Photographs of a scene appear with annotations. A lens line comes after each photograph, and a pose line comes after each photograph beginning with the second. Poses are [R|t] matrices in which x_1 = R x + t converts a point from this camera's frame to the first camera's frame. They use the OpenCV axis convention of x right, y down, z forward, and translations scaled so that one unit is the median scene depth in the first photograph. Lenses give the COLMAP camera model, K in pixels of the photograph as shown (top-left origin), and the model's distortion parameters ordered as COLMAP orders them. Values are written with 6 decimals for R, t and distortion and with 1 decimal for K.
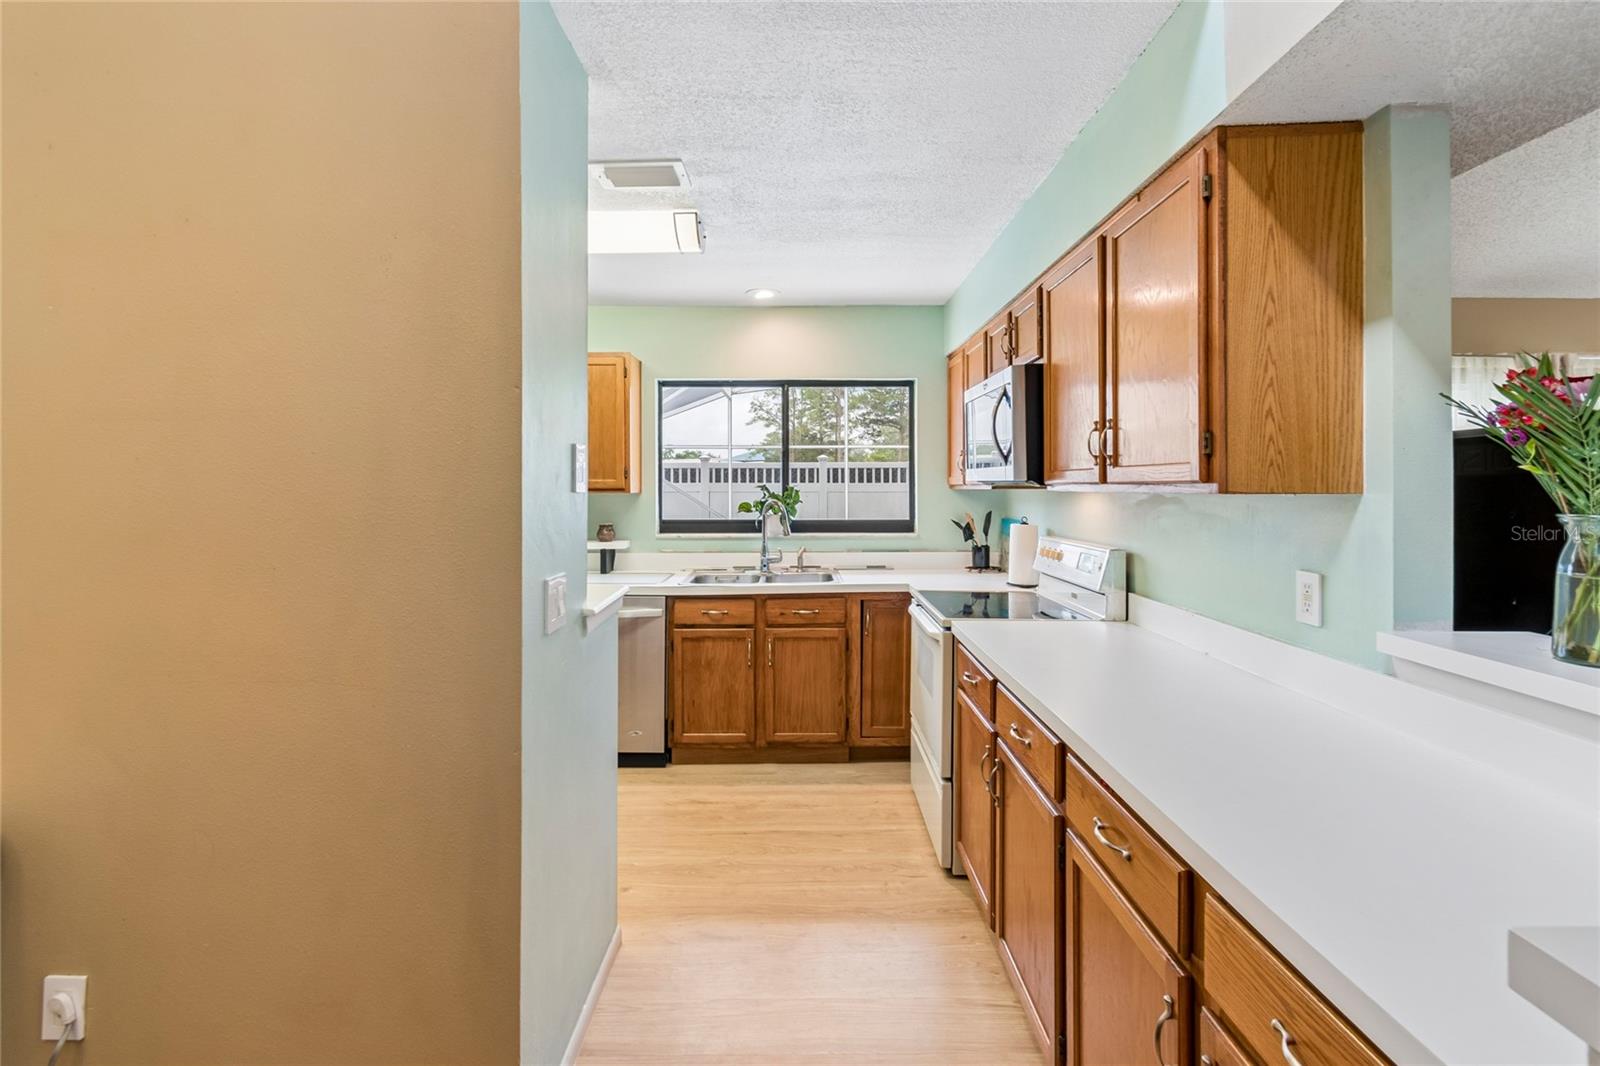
lens RADIAL K [[724.7, 0, 812.2], [0, 724.7, 485.2], [0, 0, 1]] dist [-0.000473, -0.000142]
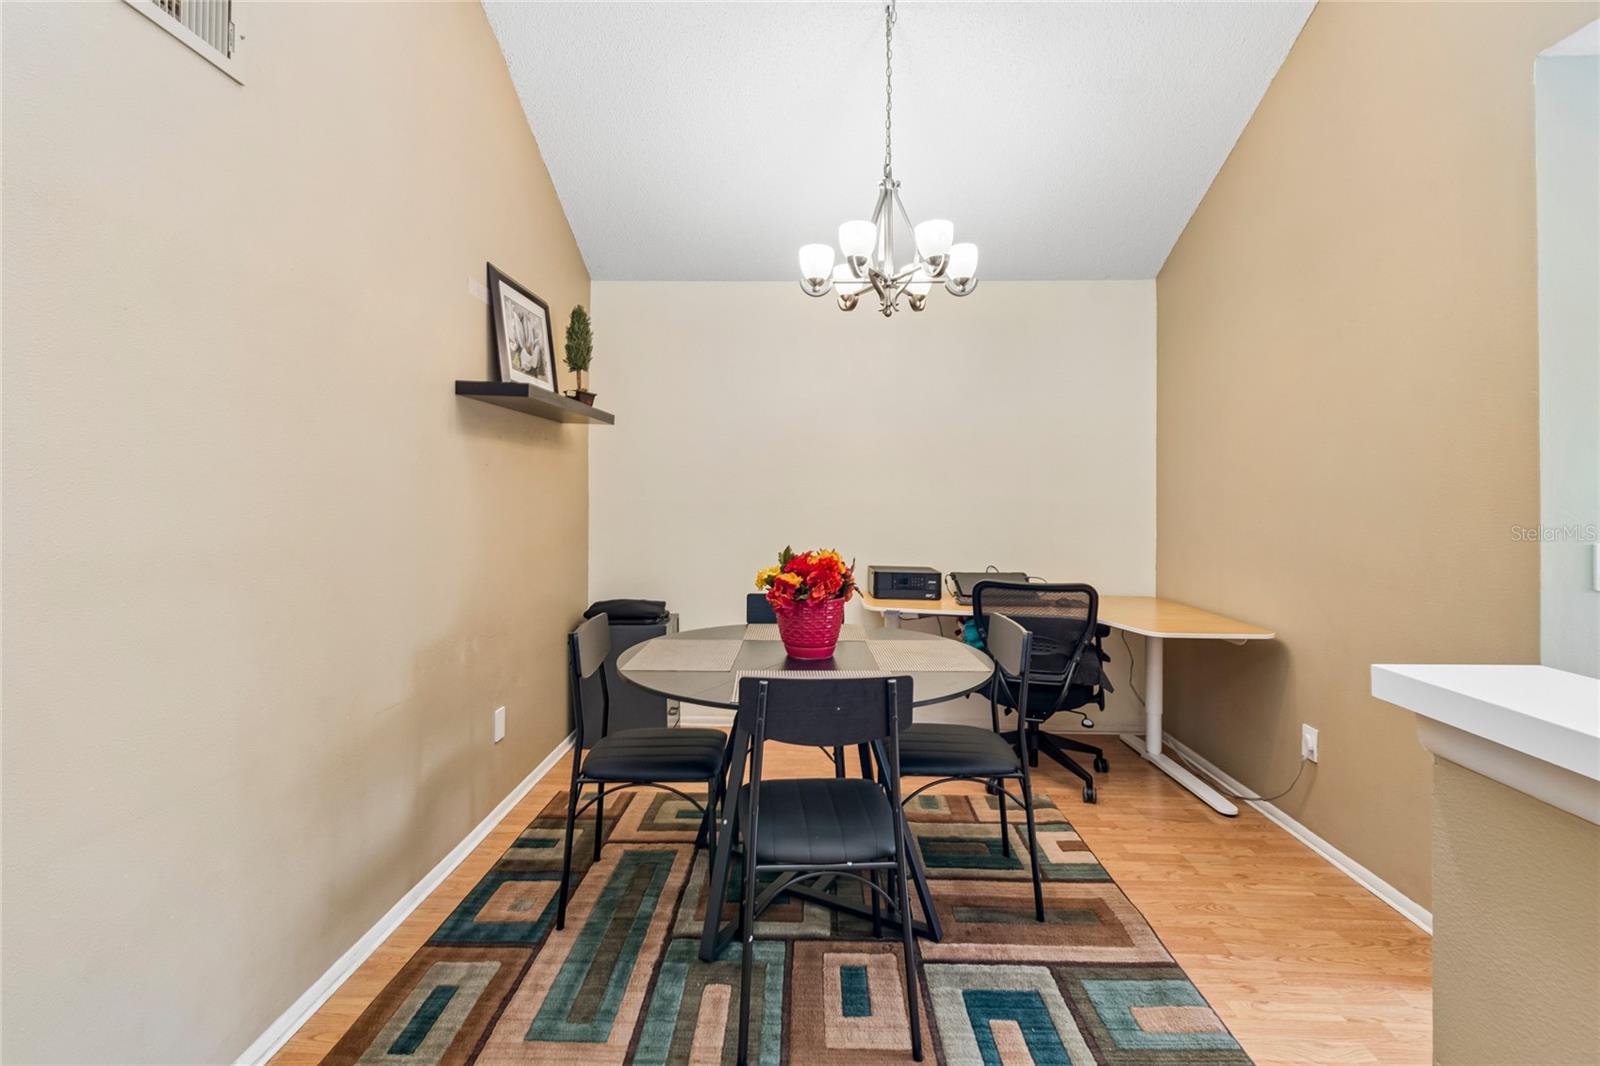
lens RADIAL K [[722.1, 0, 816.4], [0, 722.1, 523.9], [0, 0, 1]] dist [0.001889, 0.000147]
pose [[-0.019516, 0.047428, -0.998684, 0.360273], [-0.002307, 0.998869, 0.047482, 0.017052], [0.999807, 0.003231, -0.019385, -0.115734]]
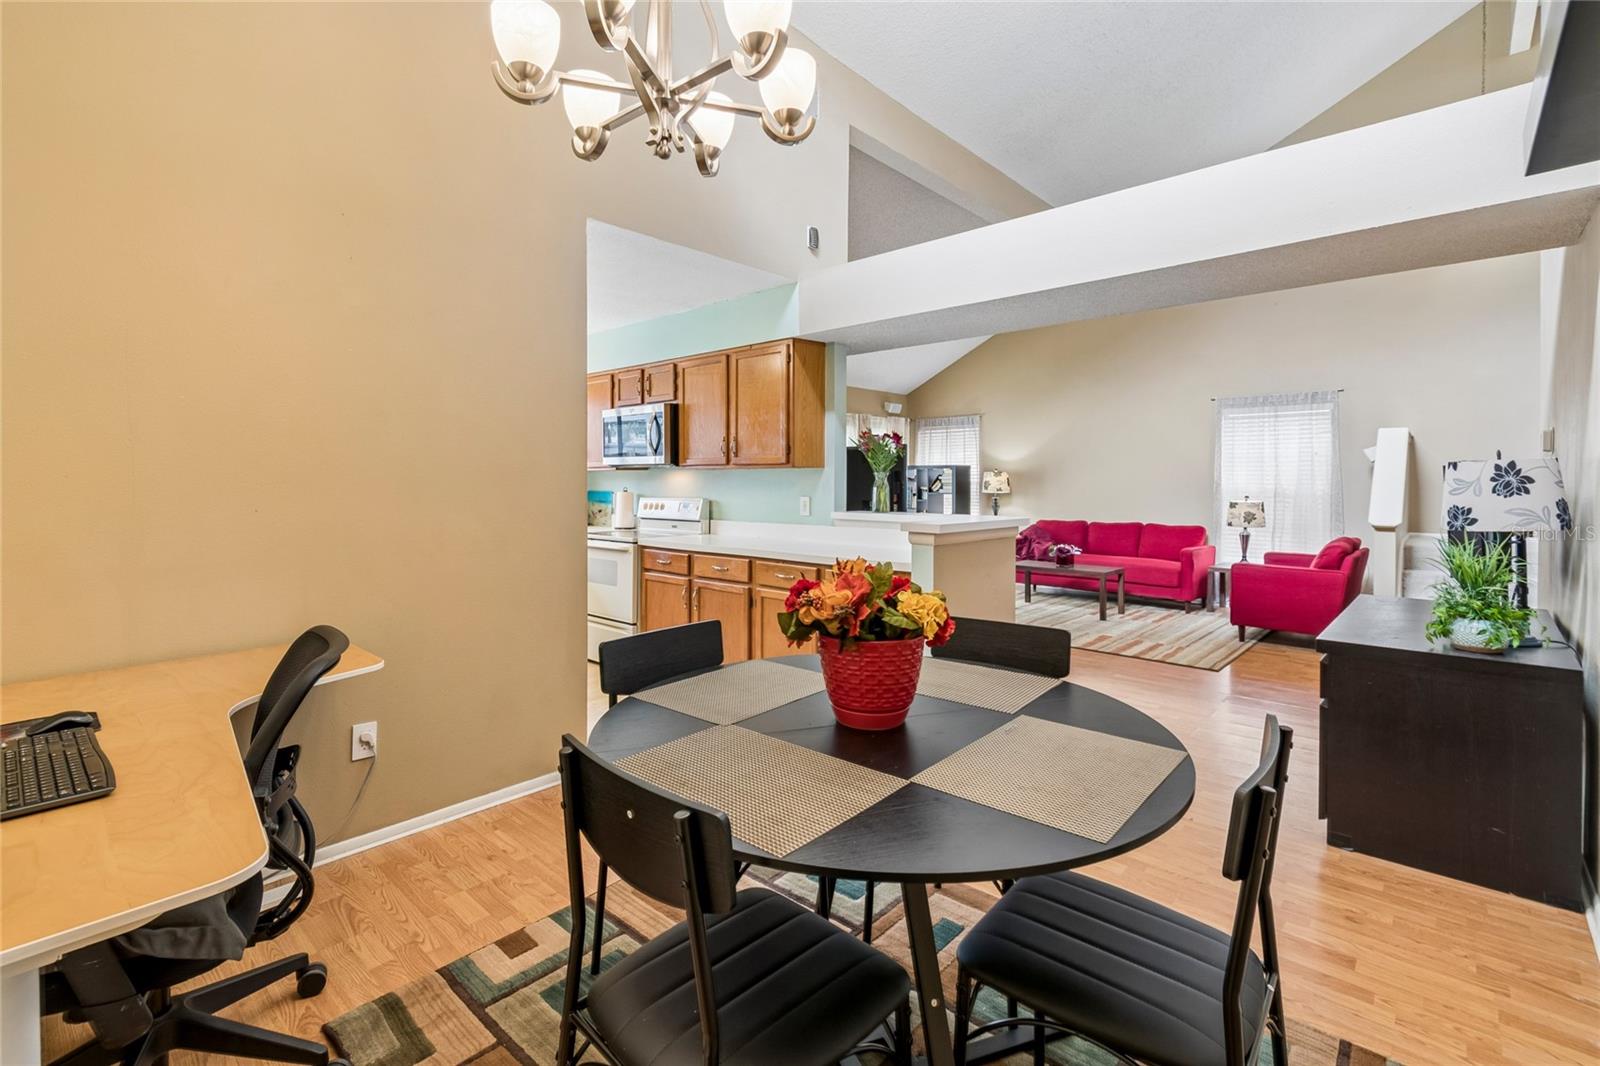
lens RADIAL K [[726.2, 0, 795.2], [0, 726.2, 480.1], [0, 0, 1]] dist [0.002281, 0.000076]
pose [[0.687218, 0.004441, 0.726437, -0.621443], [-0.004478, 0.999988, -0.001877, 0.028769], [-0.726437, -0.001963, 0.687230, -0.399790]]
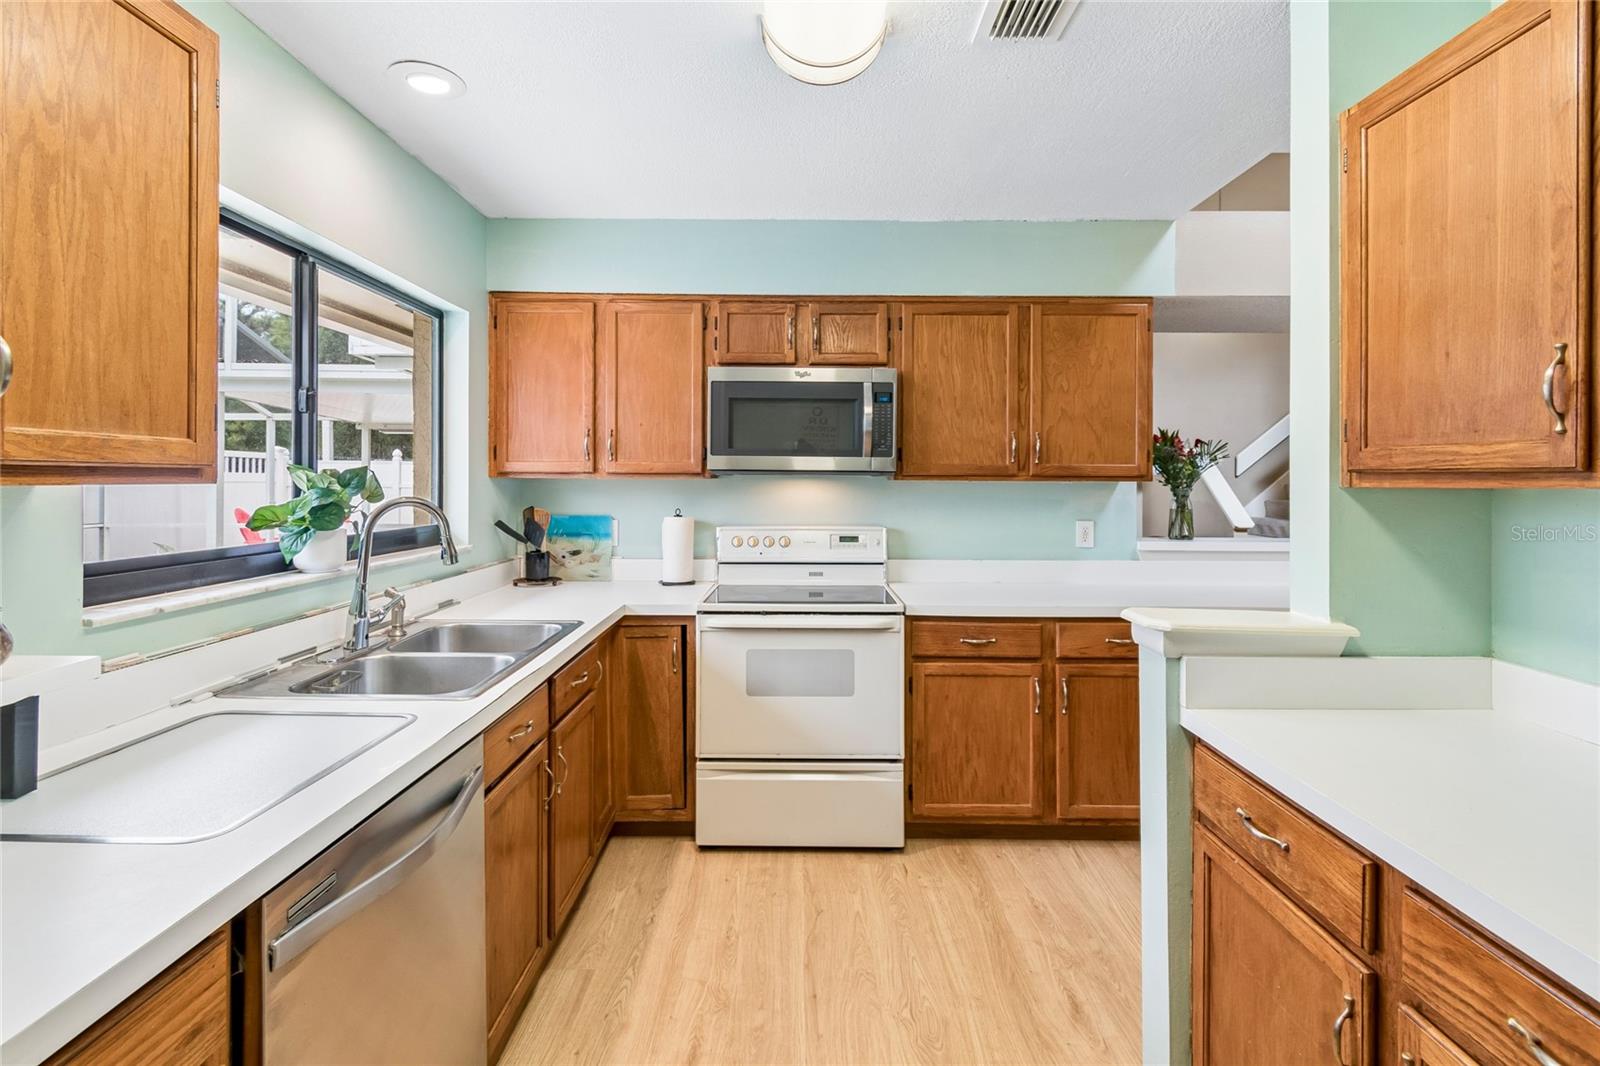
lens RADIAL K [[726.2, 0, 795.2], [0, 726.2, 480.1], [0, 0, 1]] dist [0.002281, 0.000076]
pose [[0.025059, 0.001401, 0.999685, -0.605801], [-0.005928, 0.999982, -0.001253, 0.008064], [-0.999668, -0.005894, 0.025067, 0.802569]]
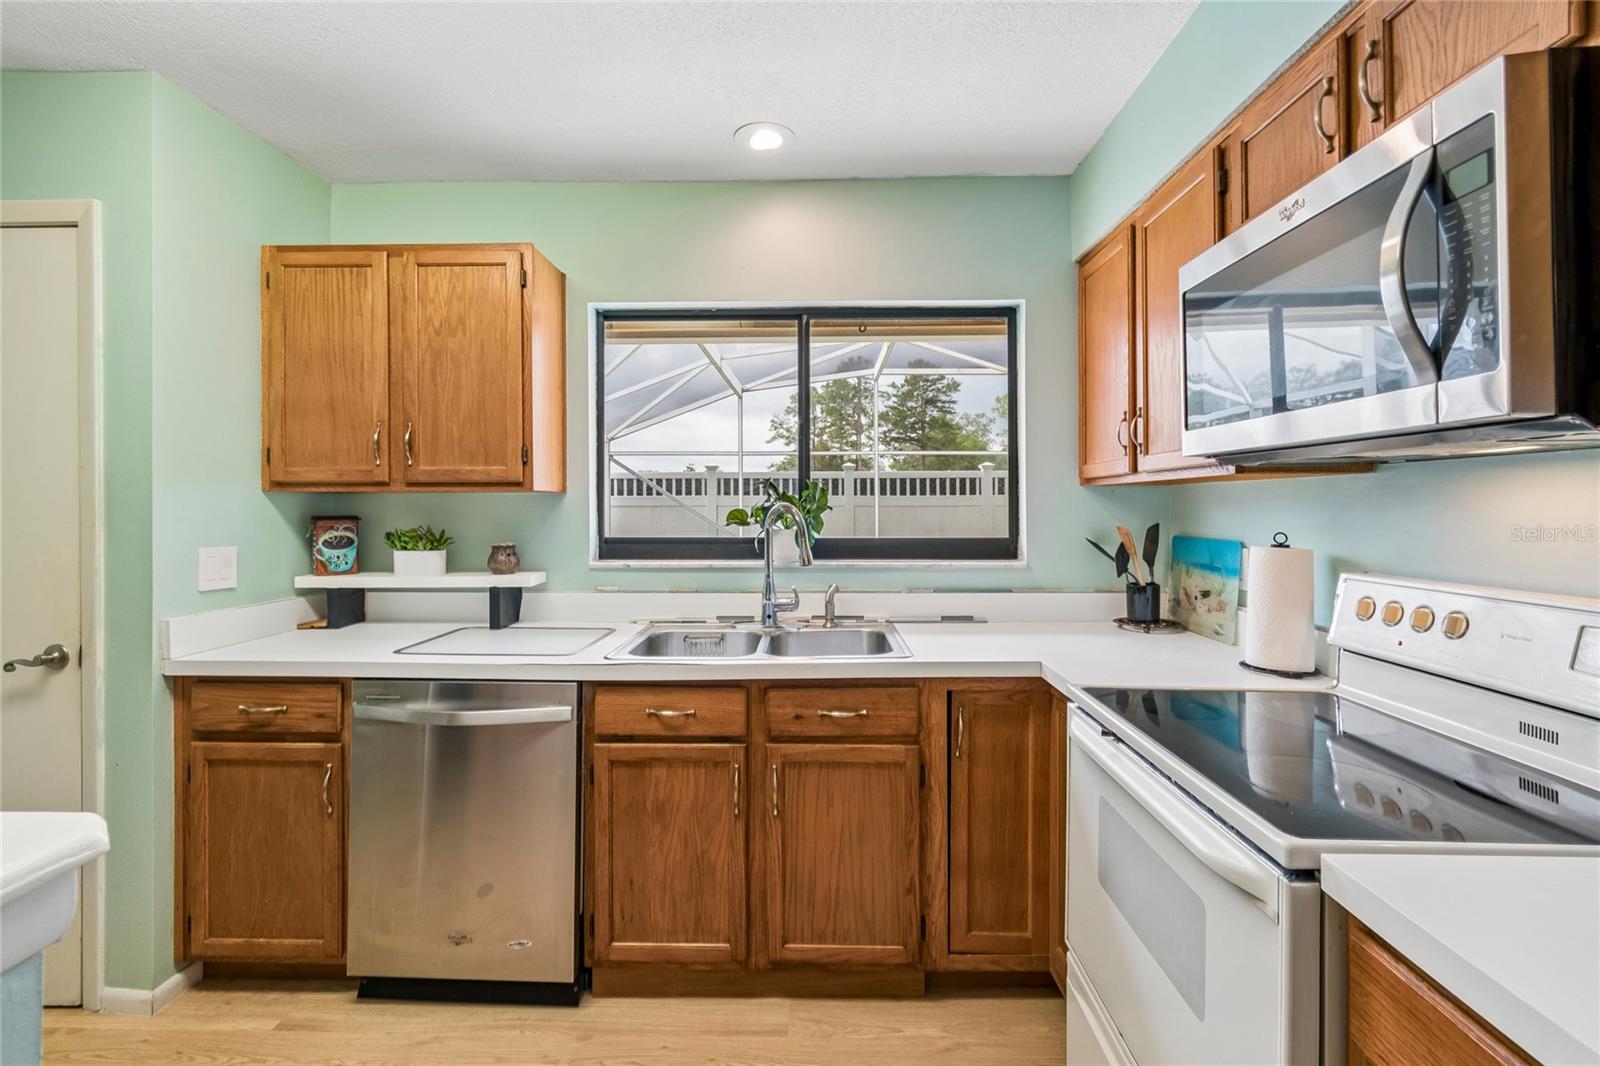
lens RADIAL K [[714.2, 0, 806.7], [0, 714.2, 503.8], [0, 0, 1]] dist [0.000931, -0.000019]
pose [[0.999372, -0.001131, -0.035428, -0.016699], [0.001105, 0.999999, -0.000750, 0.023471], [0.035429, 0.000710, 0.999372, 0.482071]]
